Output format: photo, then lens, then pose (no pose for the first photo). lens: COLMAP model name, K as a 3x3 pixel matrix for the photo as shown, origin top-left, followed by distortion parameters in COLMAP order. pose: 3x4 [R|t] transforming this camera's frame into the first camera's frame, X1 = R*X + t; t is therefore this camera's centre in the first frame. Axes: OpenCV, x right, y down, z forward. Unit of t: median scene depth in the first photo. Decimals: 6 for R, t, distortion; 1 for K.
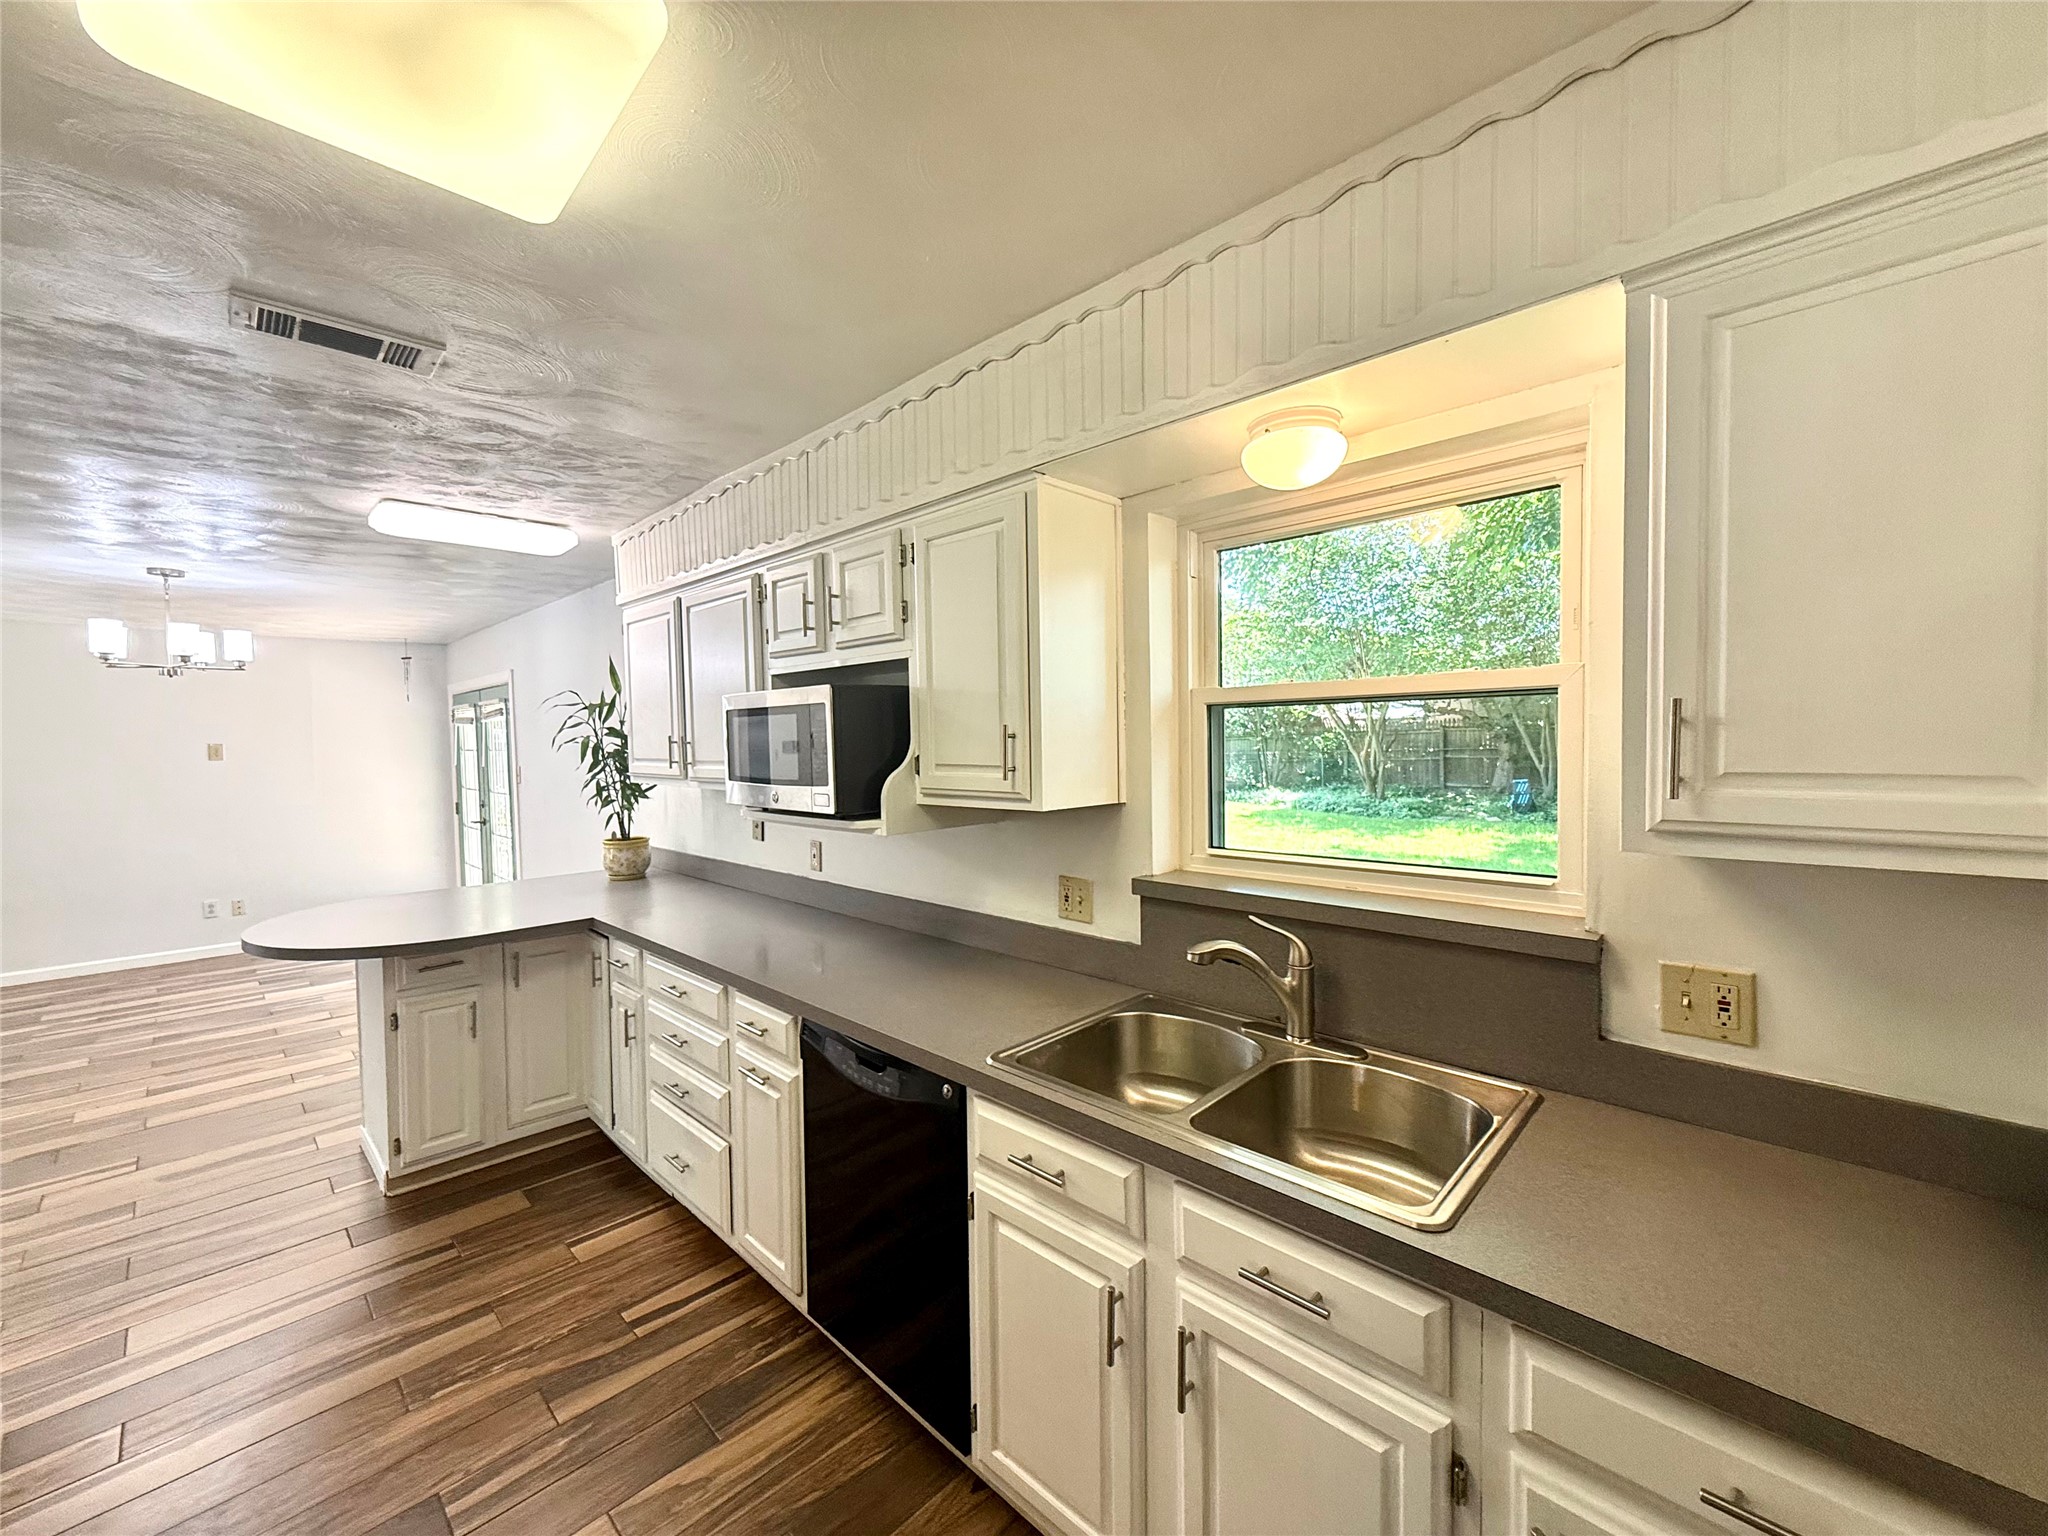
lens RADIAL K [[821.6, 0, 1024.0], [0, 821.6, 763.7], [0, 0, 1]] dist [0.003167, 0.000203]
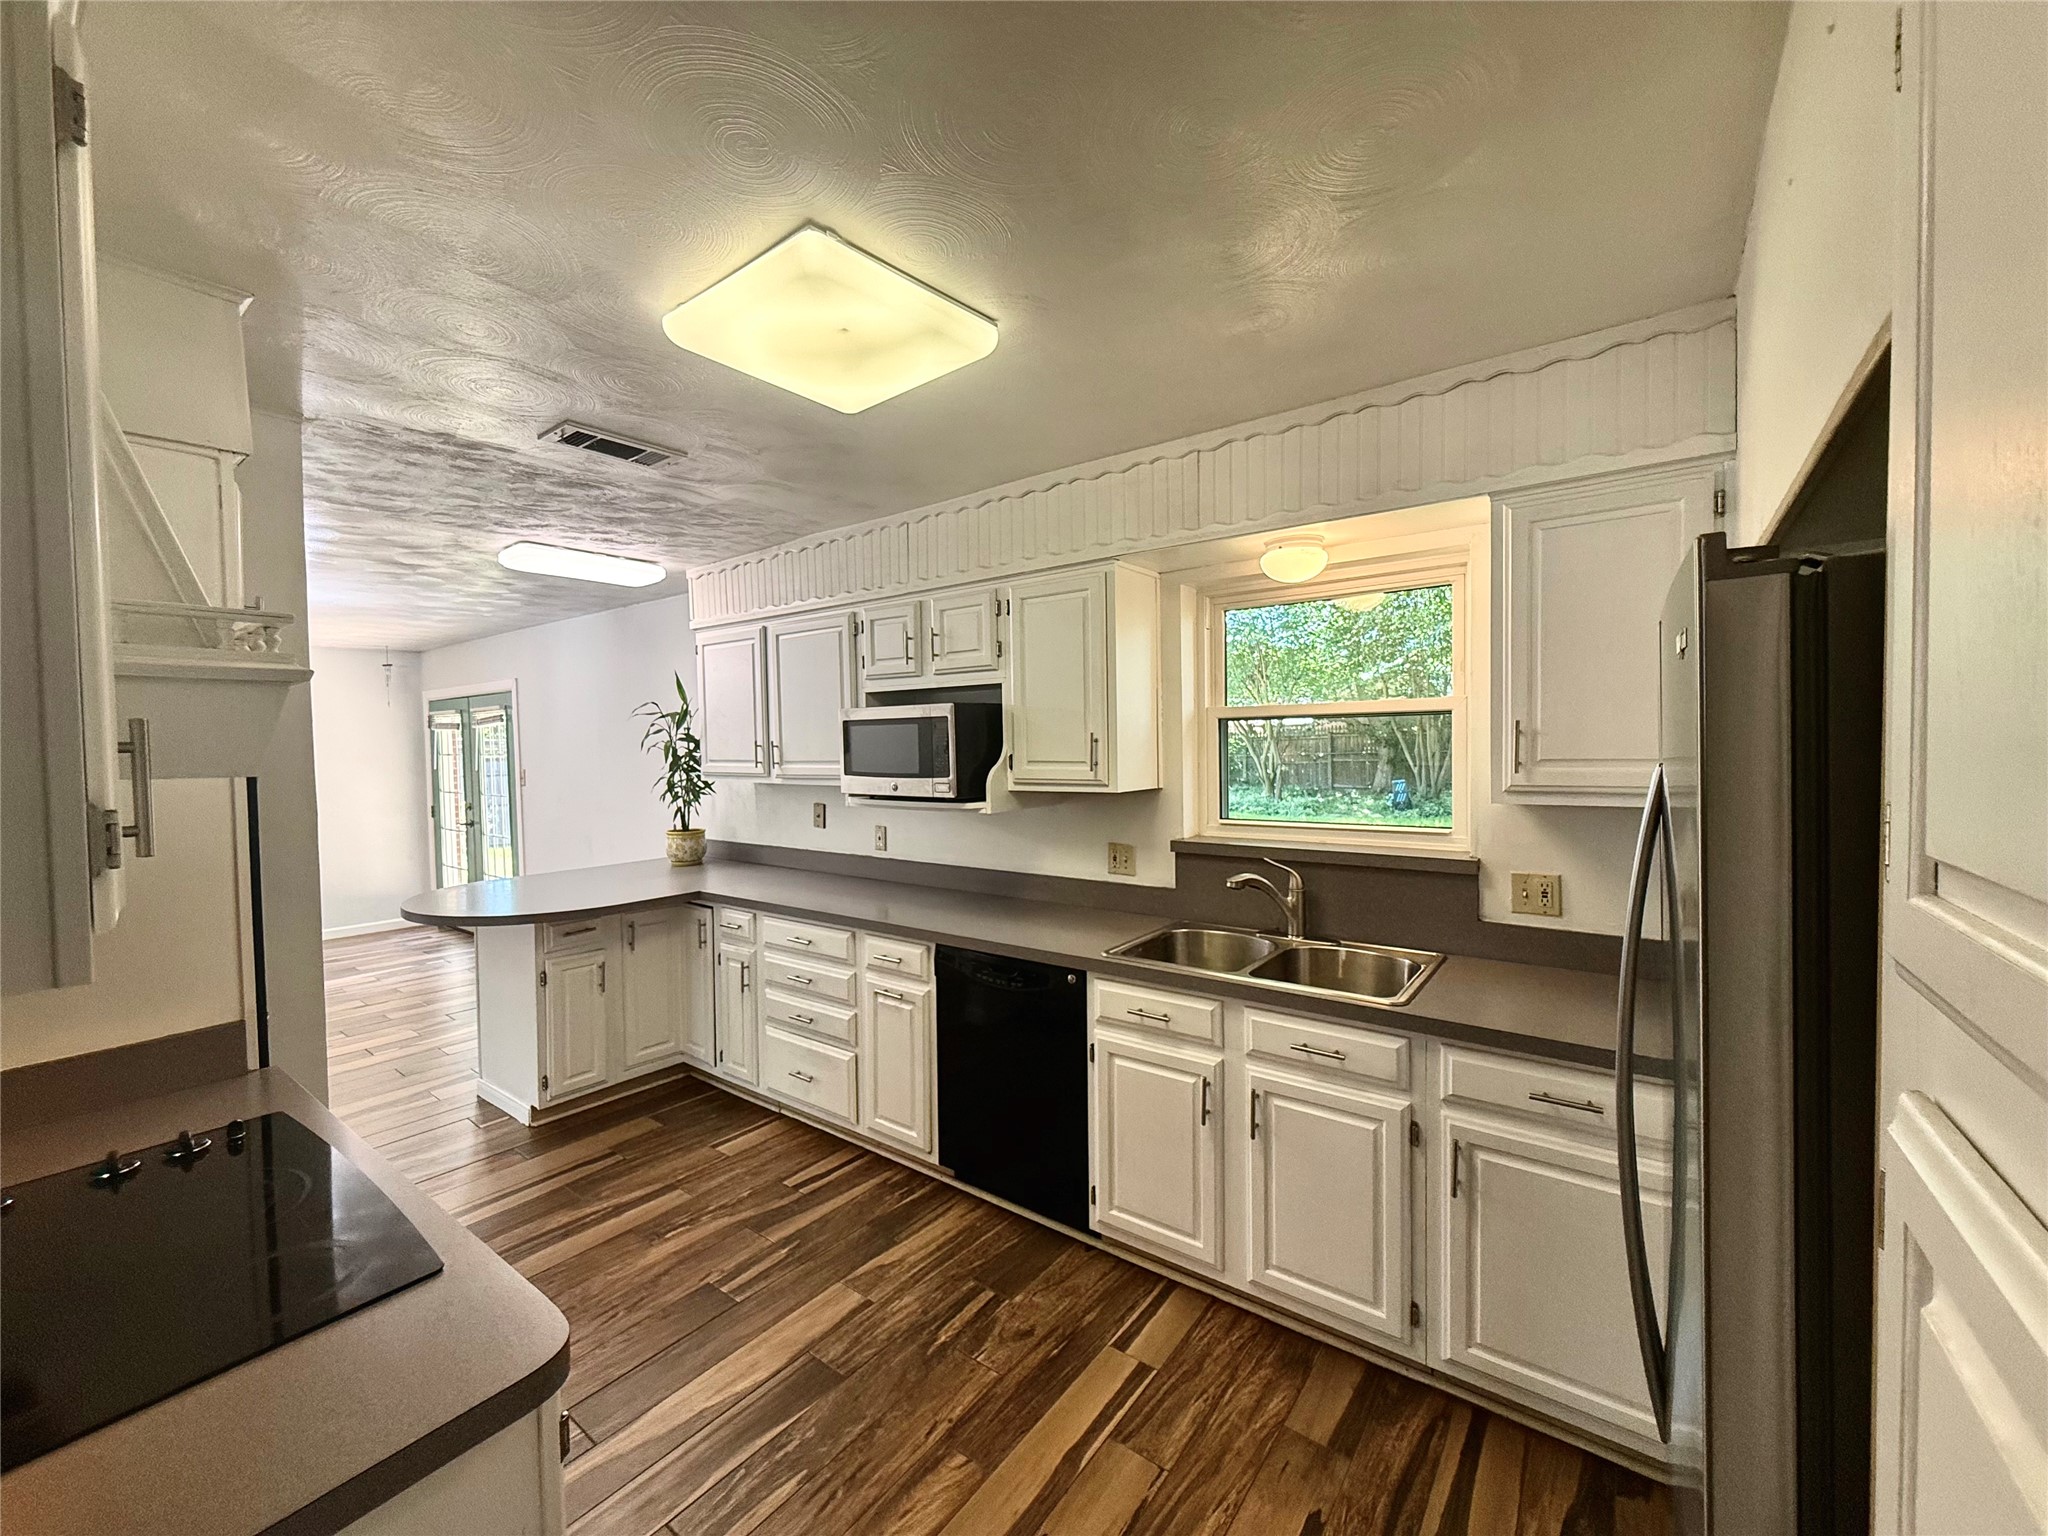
lens RADIAL K [[821.6, 0, 1025.5], [0, 821.6, 763.5], [0, 0, 1]] dist [0.003167, 0.000203]
pose [[0.992403, -0.003030, 0.122996, -0.309013], [0.003928, 0.999967, -0.007058, 0.015949], [-0.122971, 0.007488, 0.992382, -0.404649]]
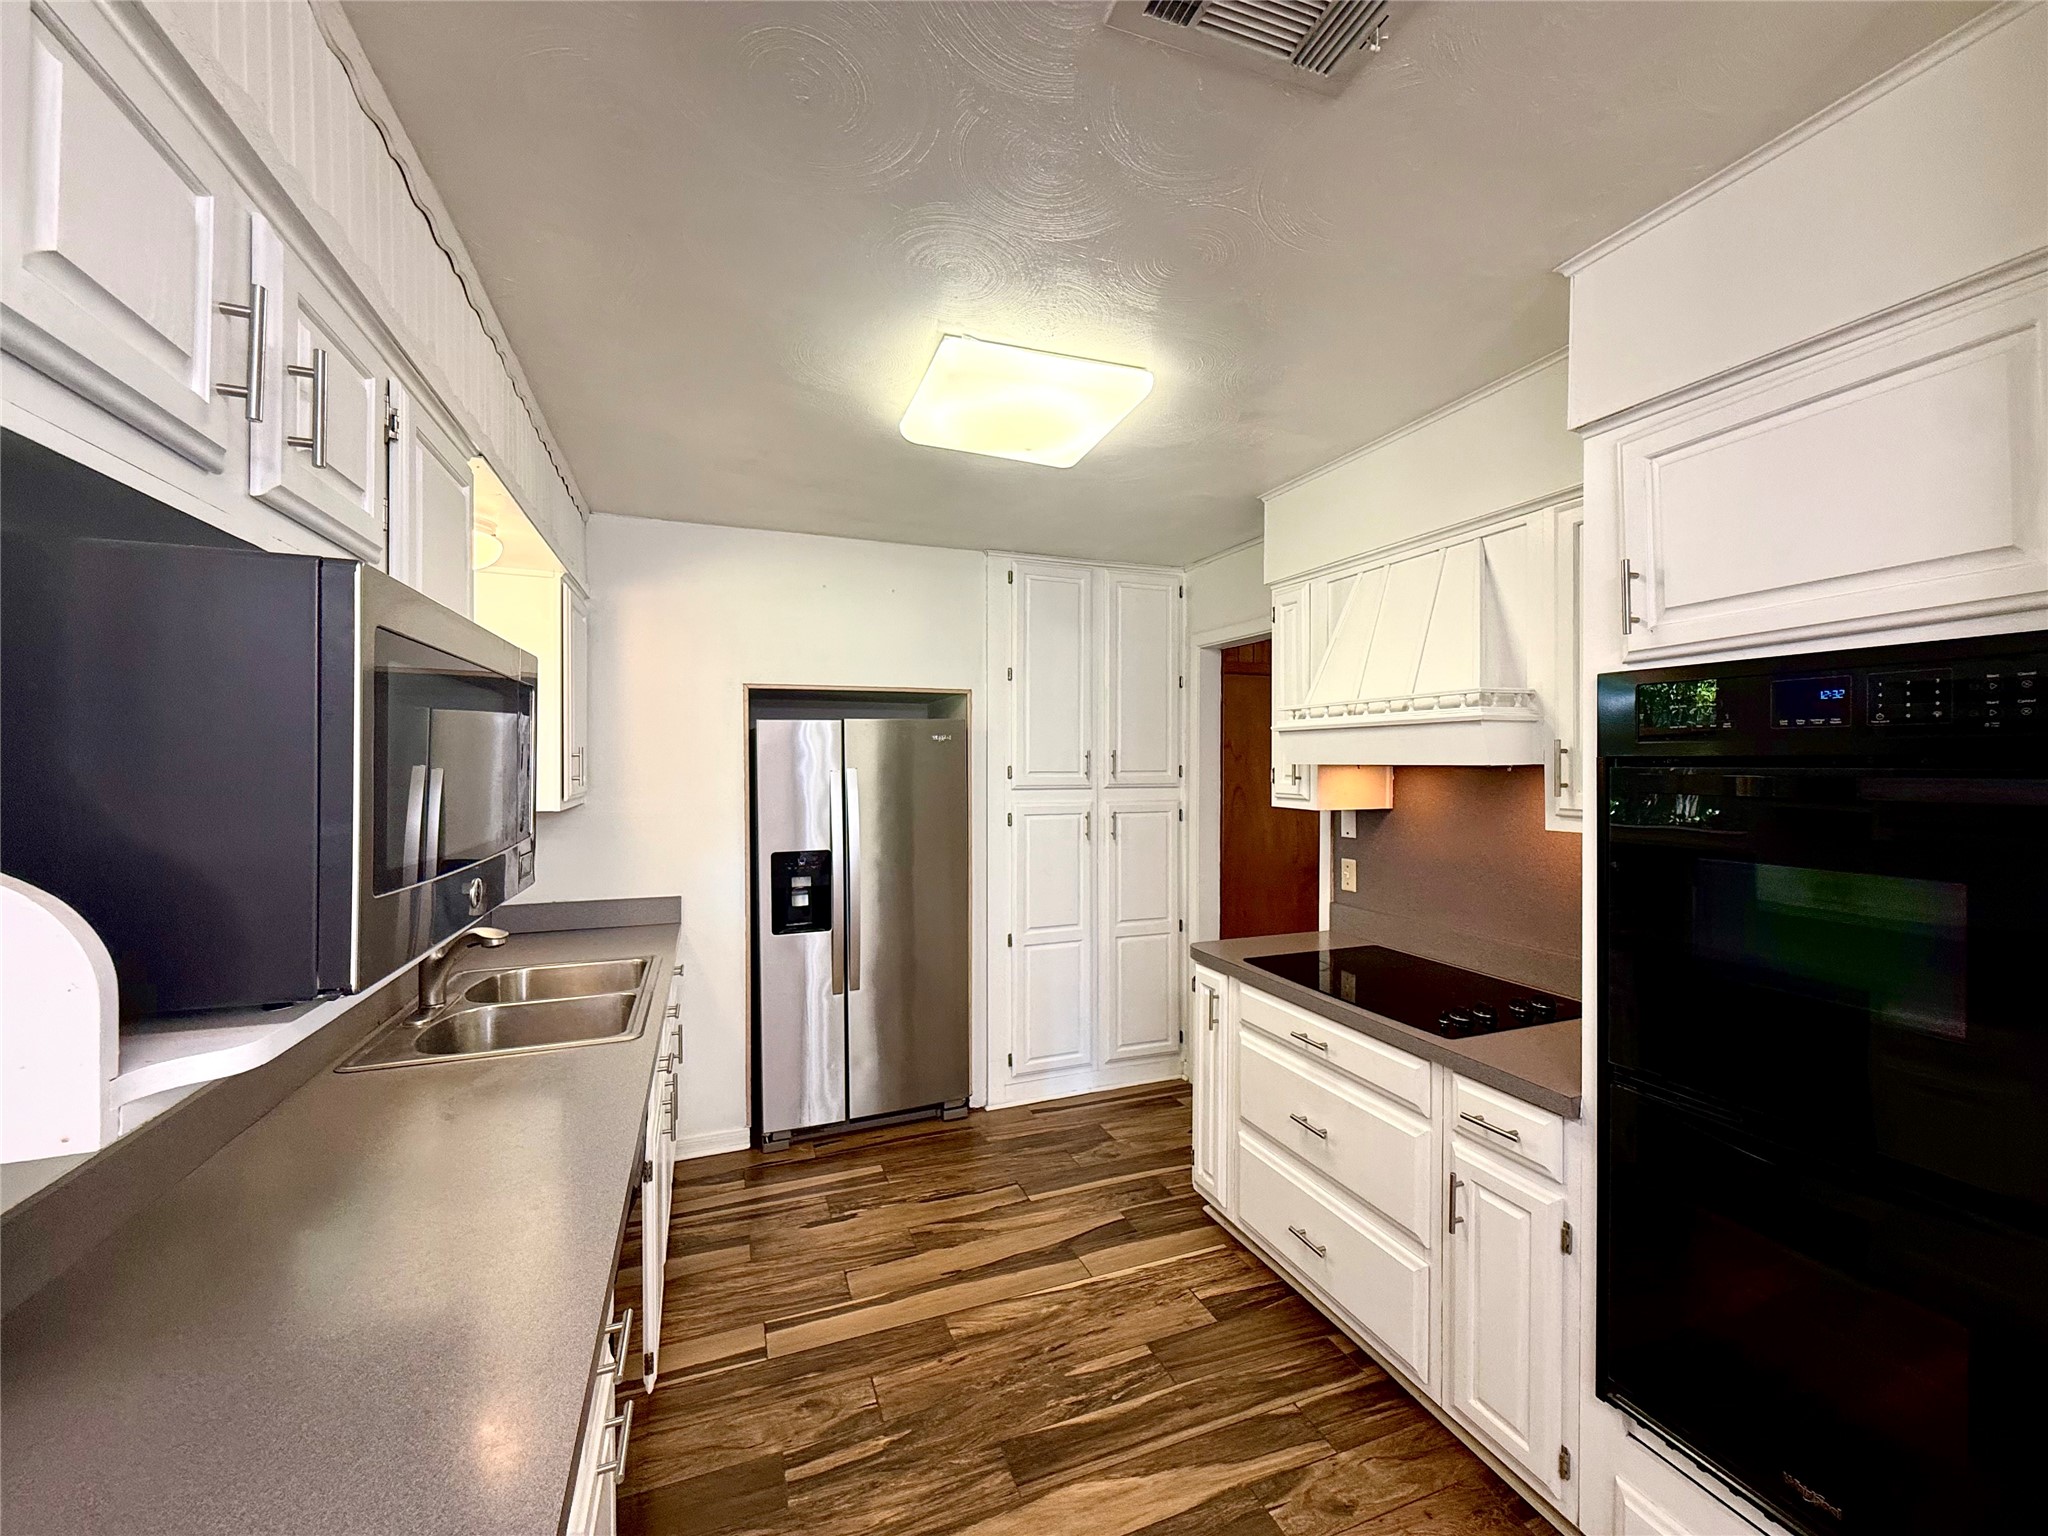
lens RADIAL K [[821.6, 0, 1019.7], [0, 821.6, 756.2], [0, 0, 1]] dist [0.003167, 0.000203]
pose [[-0.902875, 0.019368, 0.429467, -0.869334], [0.033490, 0.999118, 0.025349, -0.037365], [-0.428597, 0.037270, -0.902727, 1.526538]]
